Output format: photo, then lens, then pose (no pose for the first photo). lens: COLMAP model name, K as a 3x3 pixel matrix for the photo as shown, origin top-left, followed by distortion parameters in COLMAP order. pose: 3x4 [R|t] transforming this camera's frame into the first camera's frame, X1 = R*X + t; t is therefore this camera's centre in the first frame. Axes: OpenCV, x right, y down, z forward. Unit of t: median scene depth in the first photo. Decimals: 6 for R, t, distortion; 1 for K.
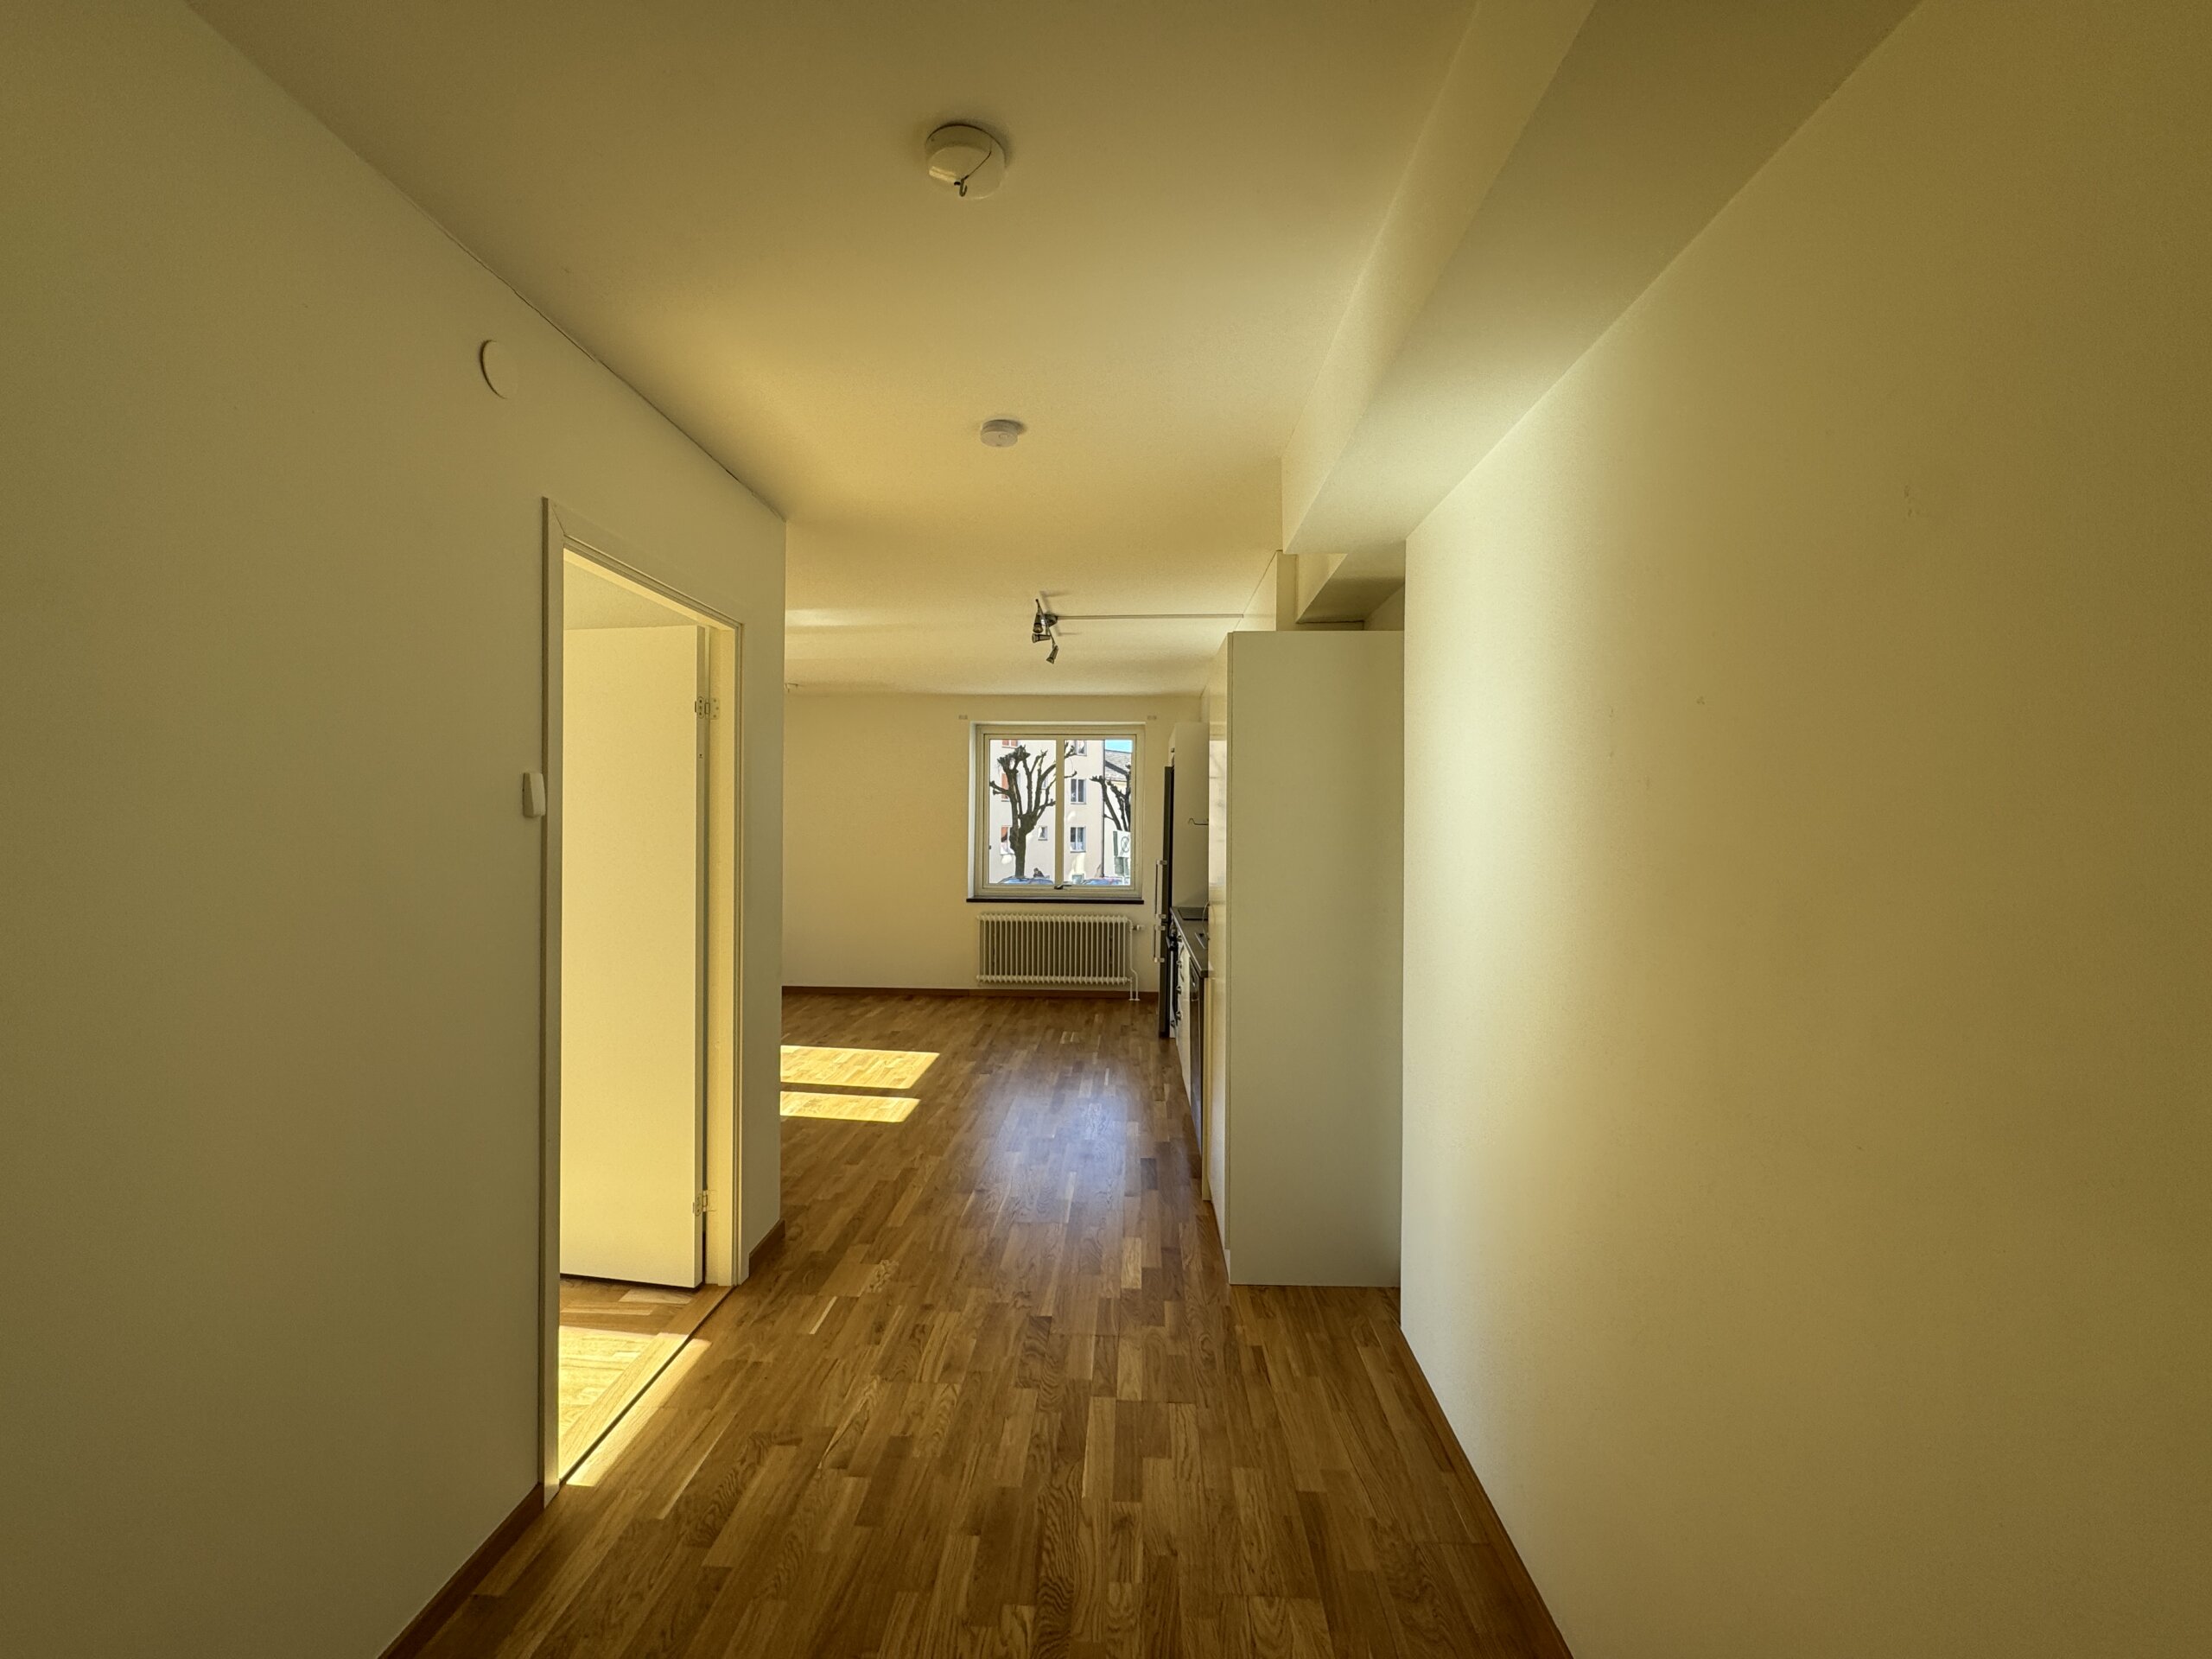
lens RADIAL K [[880.3, 0, 1103.1], [0, 880.3, 829.1], [0, 0, 1]] dist [-0.002438, 0.000457]
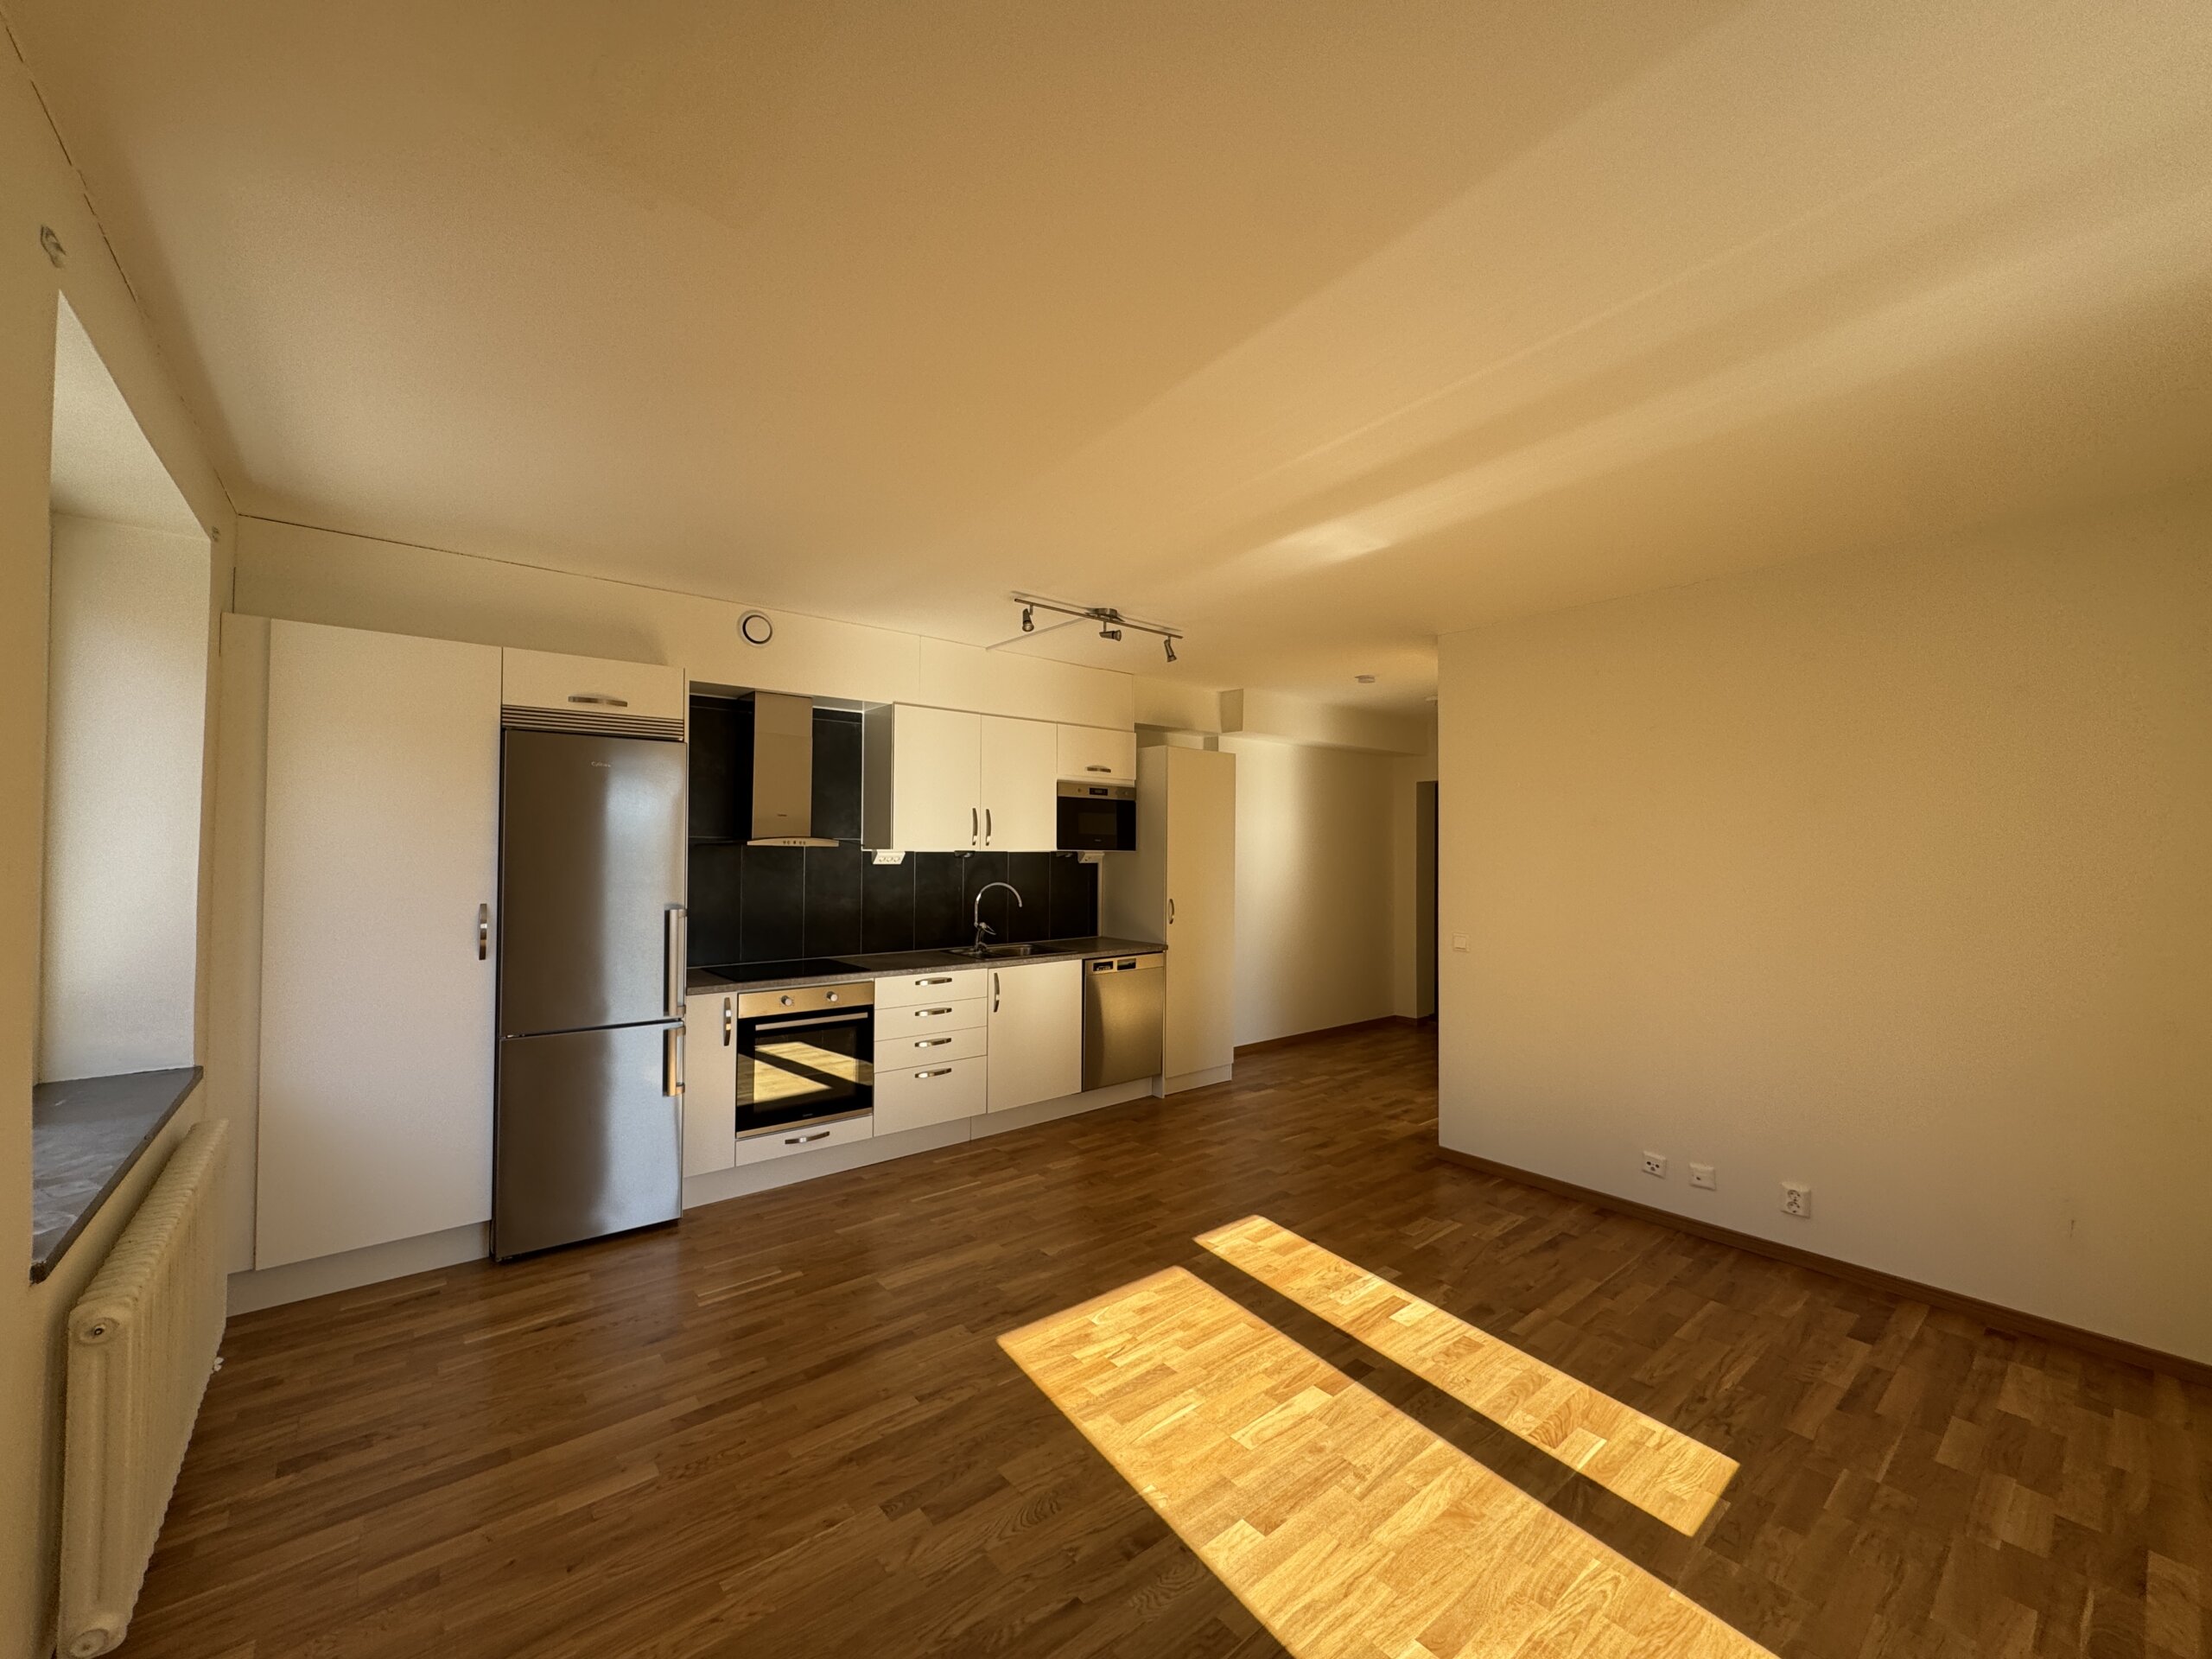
lens RADIAL K [[880.3, 0, 1103.1], [0, 880.3, 829.1], [0, 0, 1]] dist [-0.002438, 0.000457]
pose [[-0.664477, -0.001349, 0.747307, -1.043488], [-0.012524, 0.999878, -0.009331, -0.025308], [-0.747204, -0.015559, -0.664413, 2.313067]]
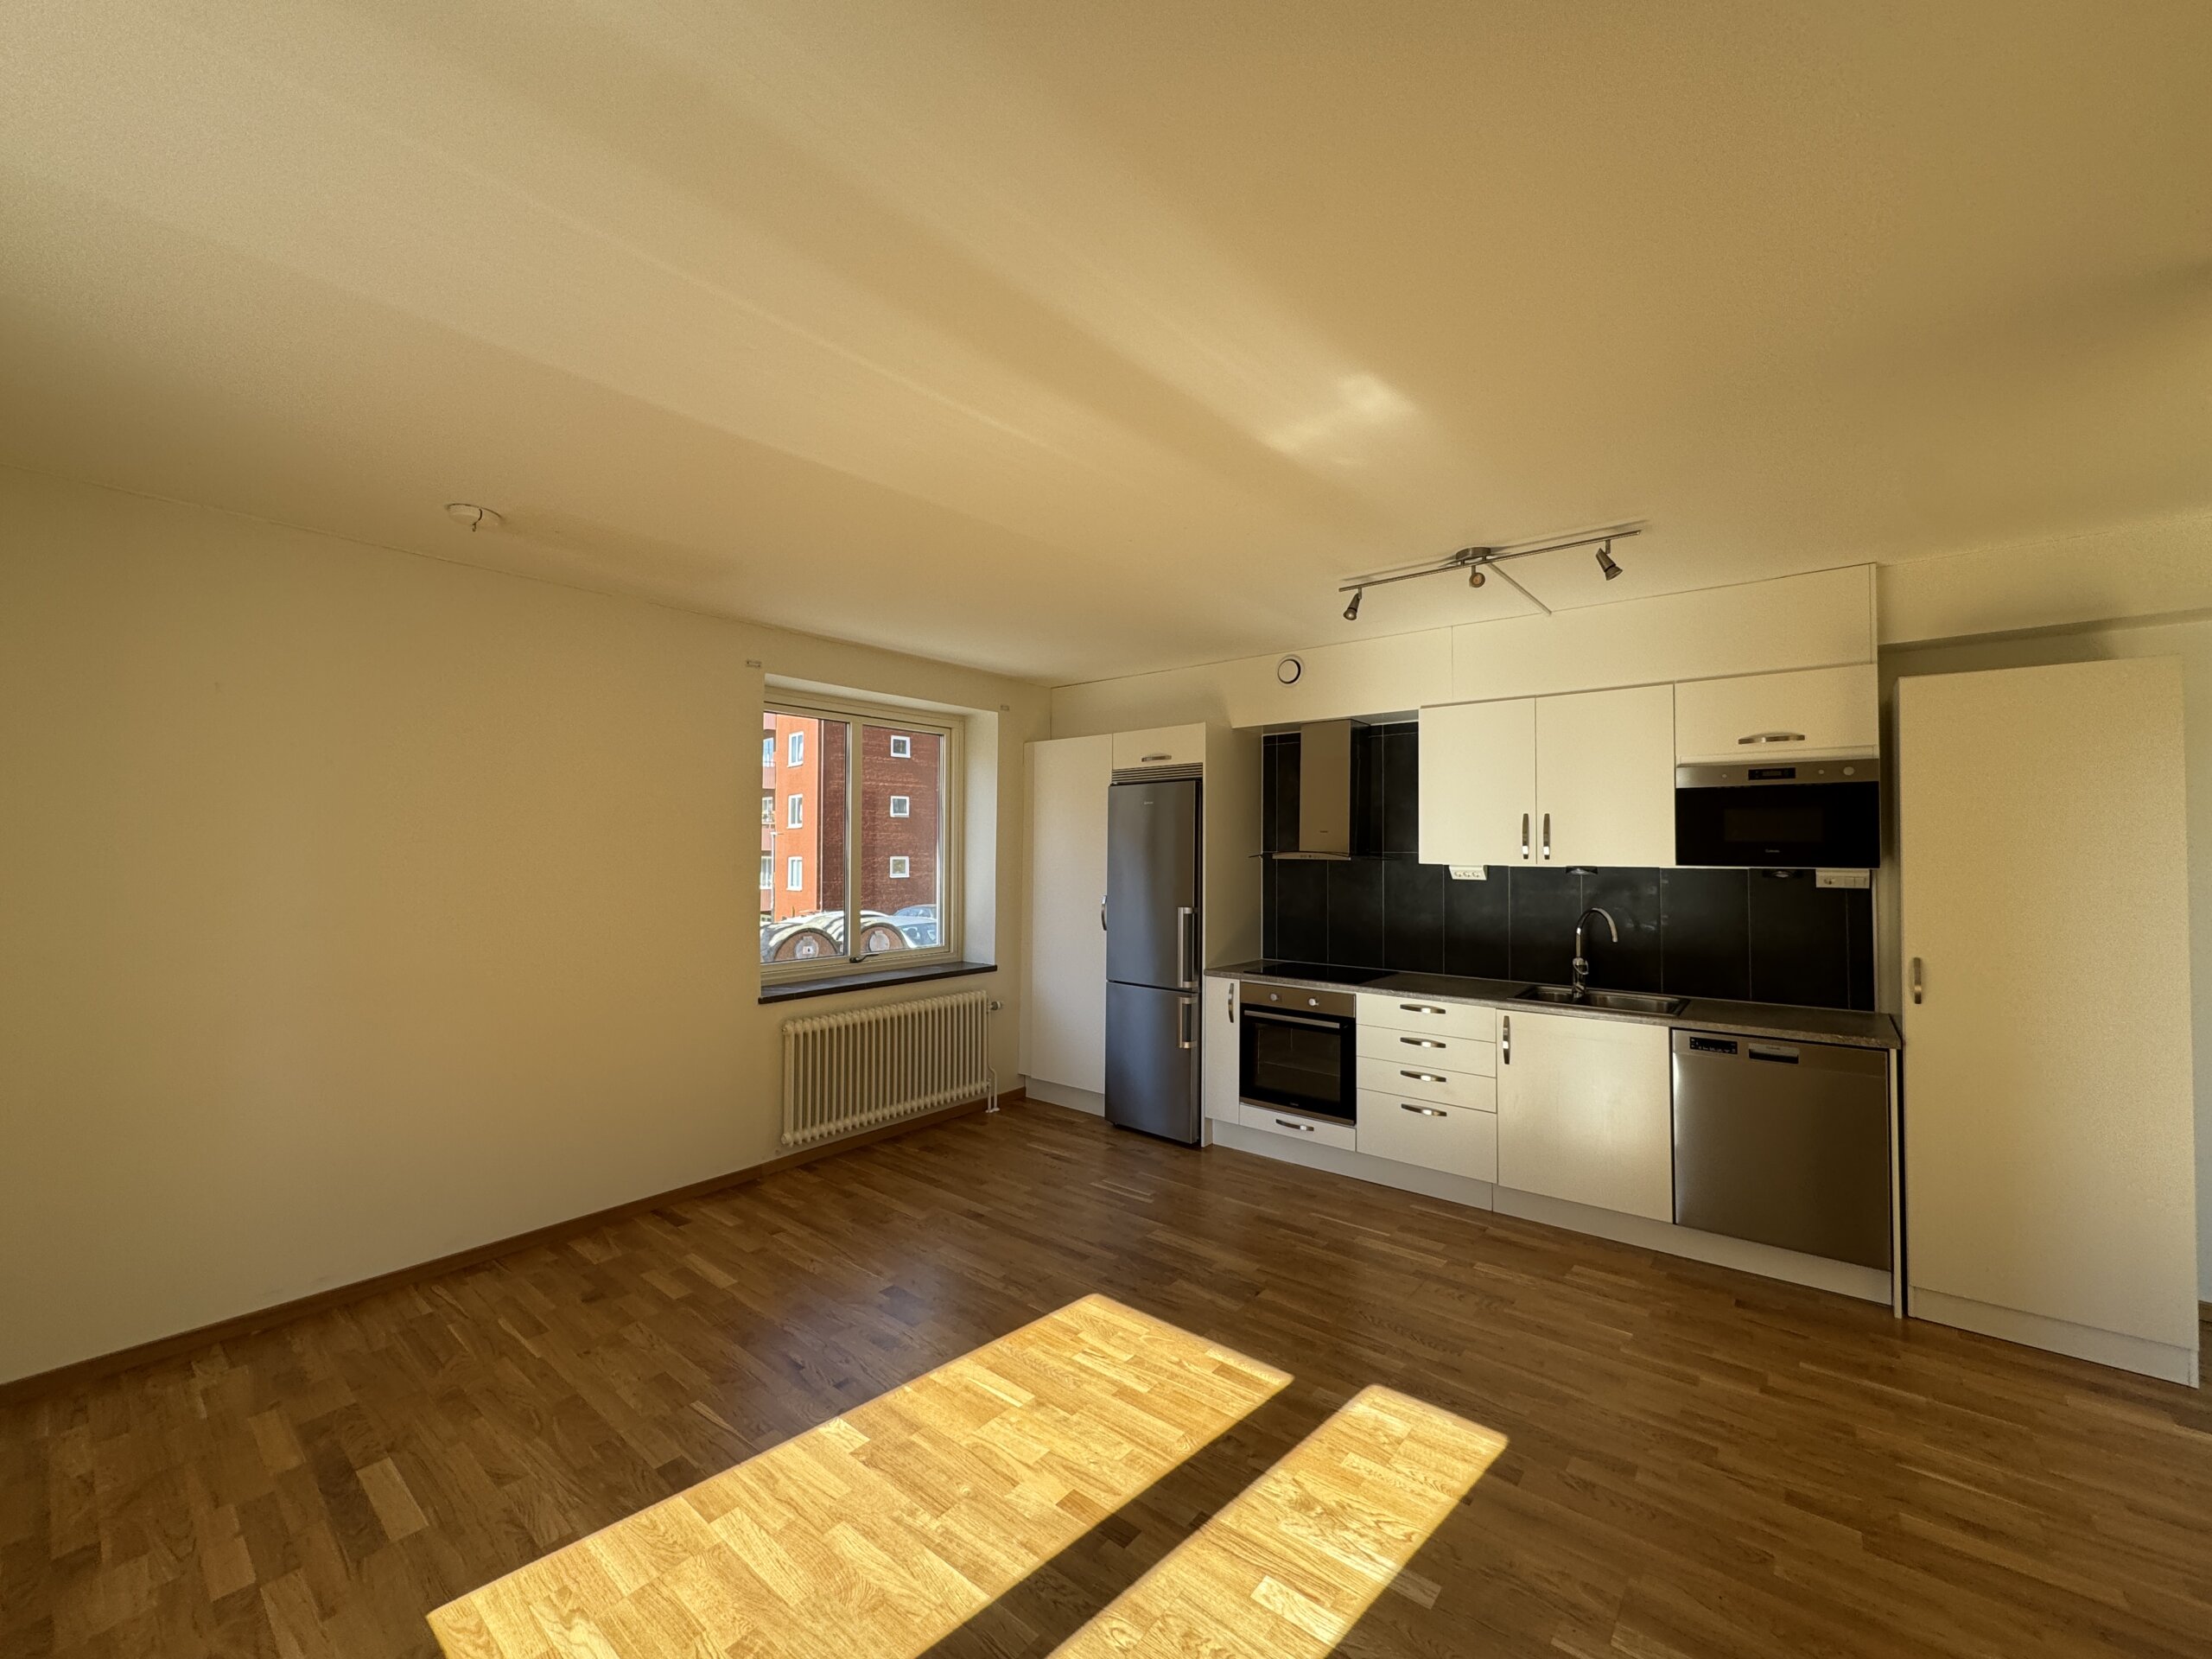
lens RADIAL K [[880.3, 0, 1103.1], [0, 880.3, 829.1], [0, 0, 1]] dist [-0.002438, 0.000457]
pose [[0.603490, 0.011699, 0.797285, -1.111772], [0.006276, 0.999792, -0.019421, -0.030470], [-0.797346, 0.016725, 0.603291, 1.212327]]
